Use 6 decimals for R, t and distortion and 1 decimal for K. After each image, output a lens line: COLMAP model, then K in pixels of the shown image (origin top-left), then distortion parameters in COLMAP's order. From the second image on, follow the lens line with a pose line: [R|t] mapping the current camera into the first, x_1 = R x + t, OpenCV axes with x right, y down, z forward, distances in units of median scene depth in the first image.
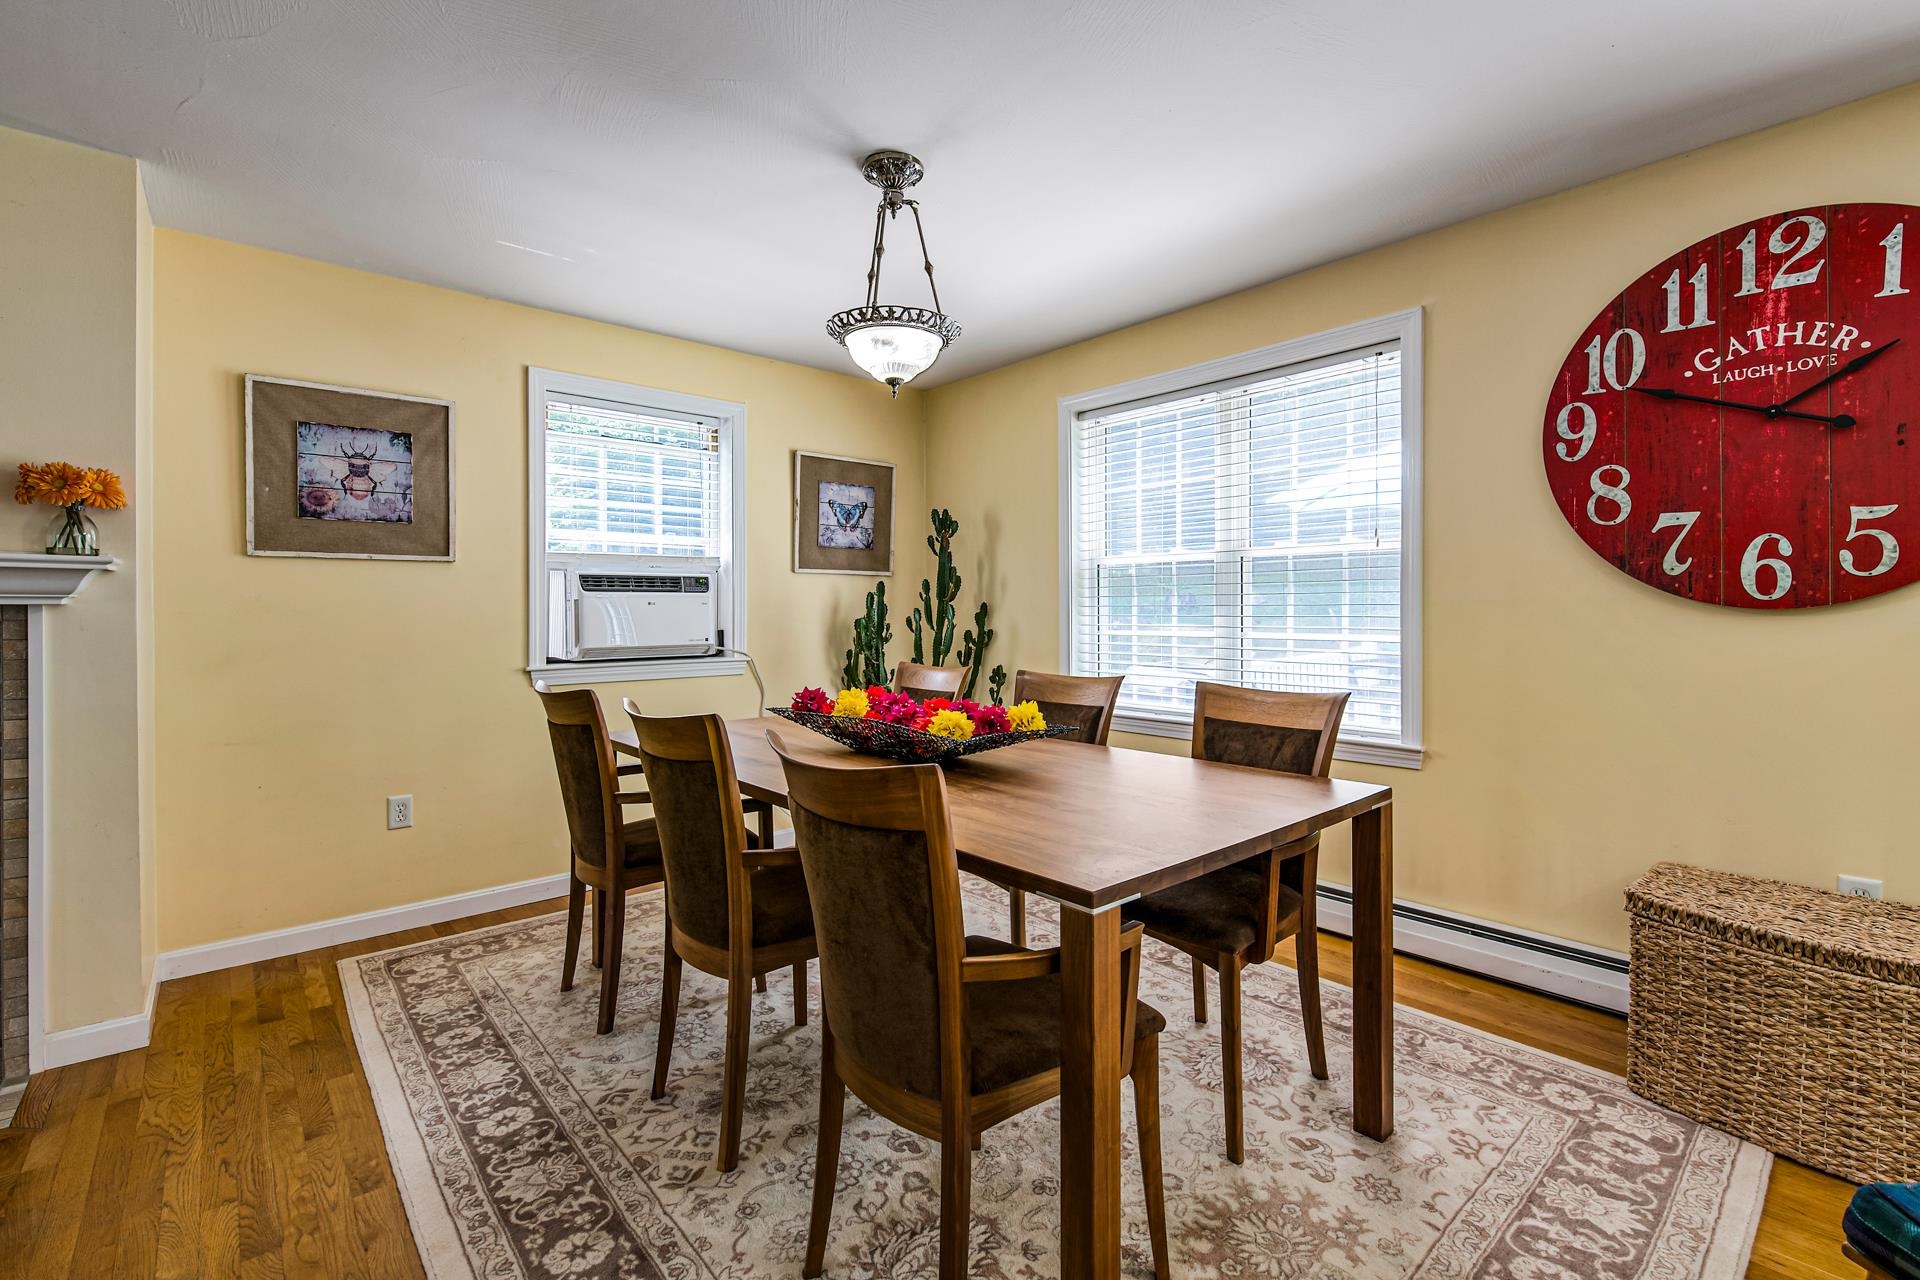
lens RADIAL K [[841.1, 0, 963.1], [0, 841.1, 617.4], [0, 0, 1]] dist [-0.000905, -0.005239]
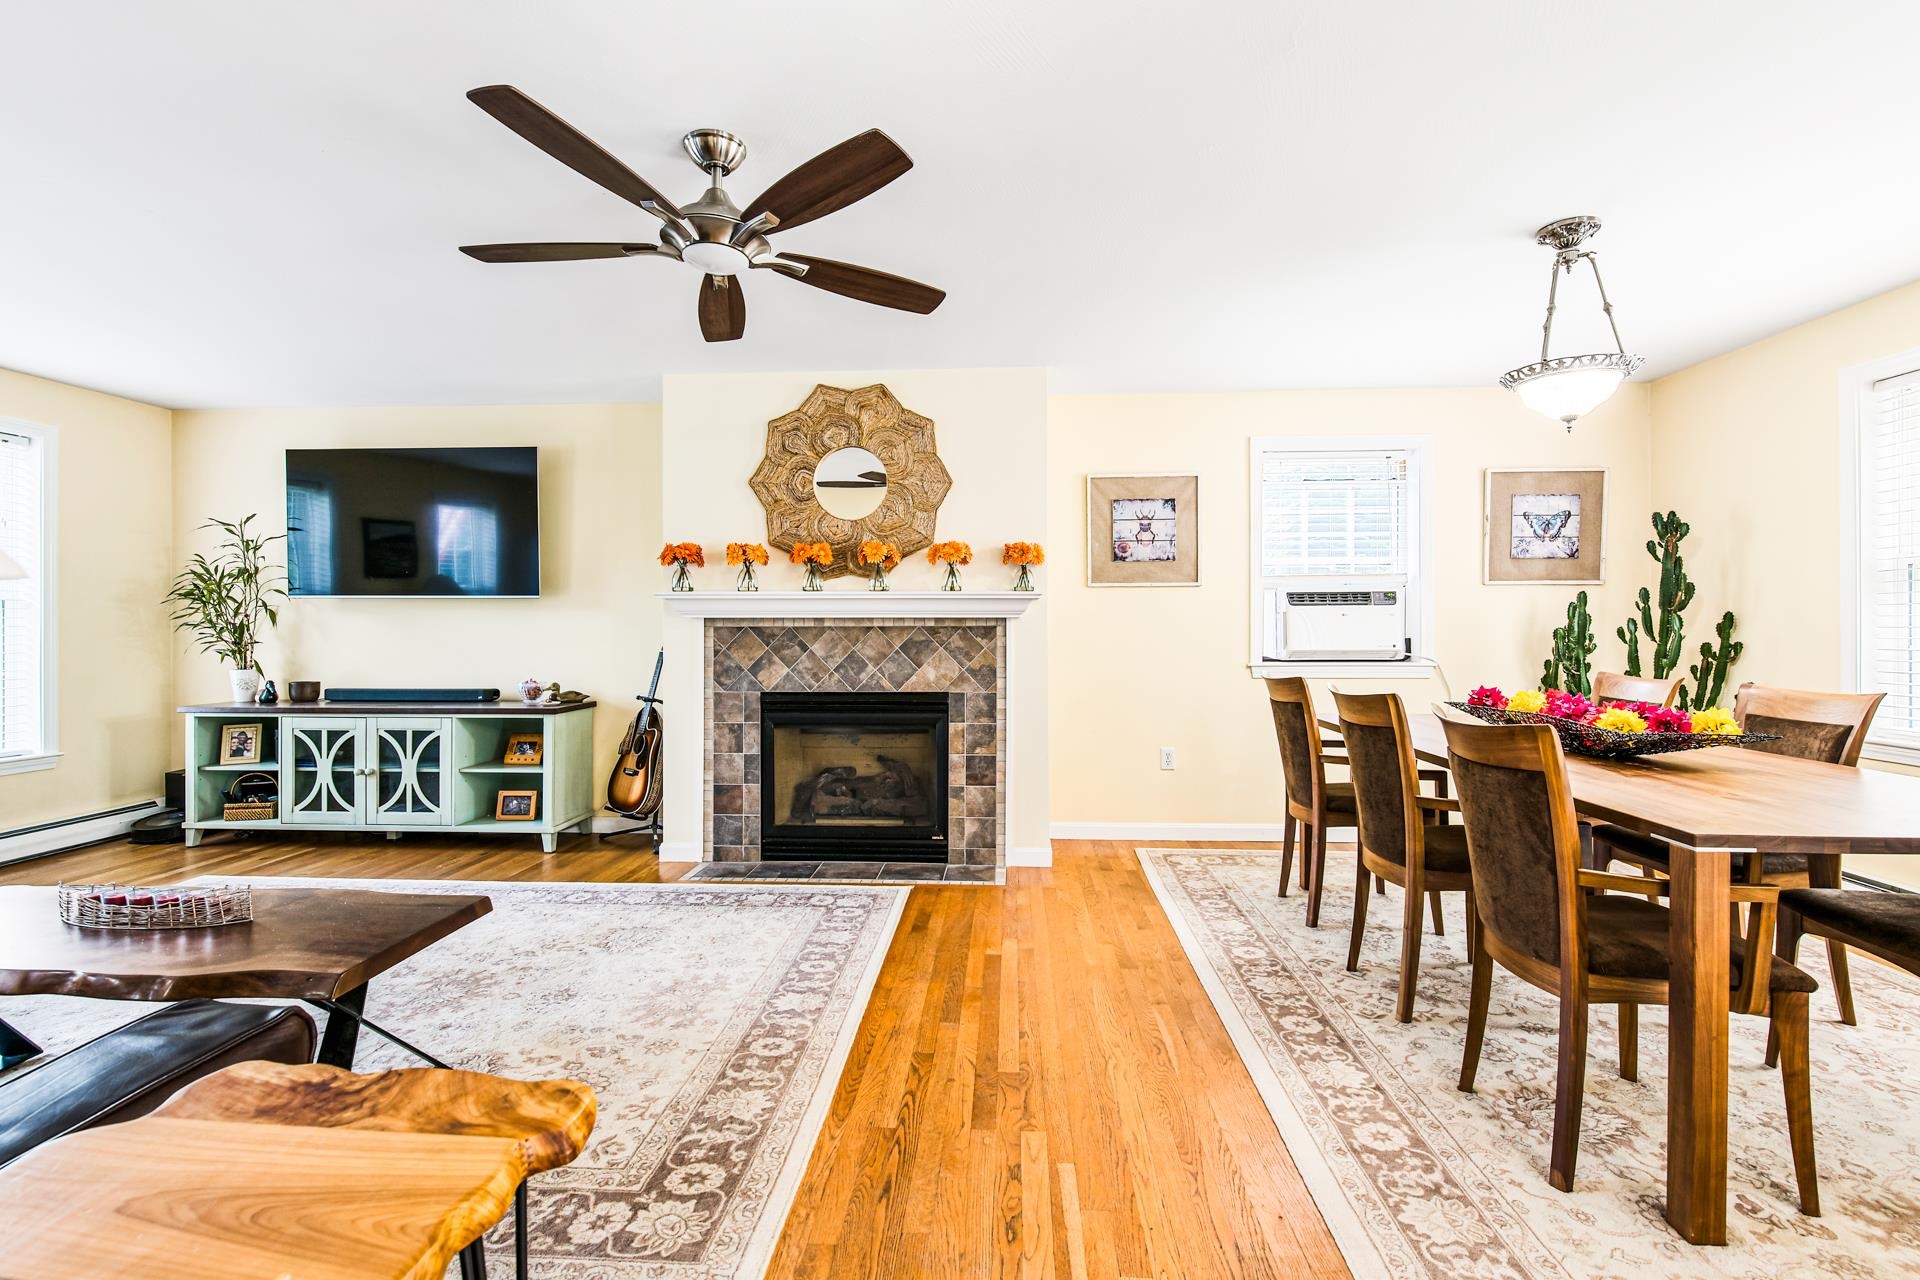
lens RADIAL K [[841.1, 0, 963.1], [0, 841.1, 617.4], [0, 0, 1]] dist [-0.000905, -0.005239]
pose [[0.713414, -0.002292, -0.700739, 0.126040], [-0.005973, 0.999938, -0.009352, 0.002468], [0.700718, 0.010857, 0.713356, -0.368404]]
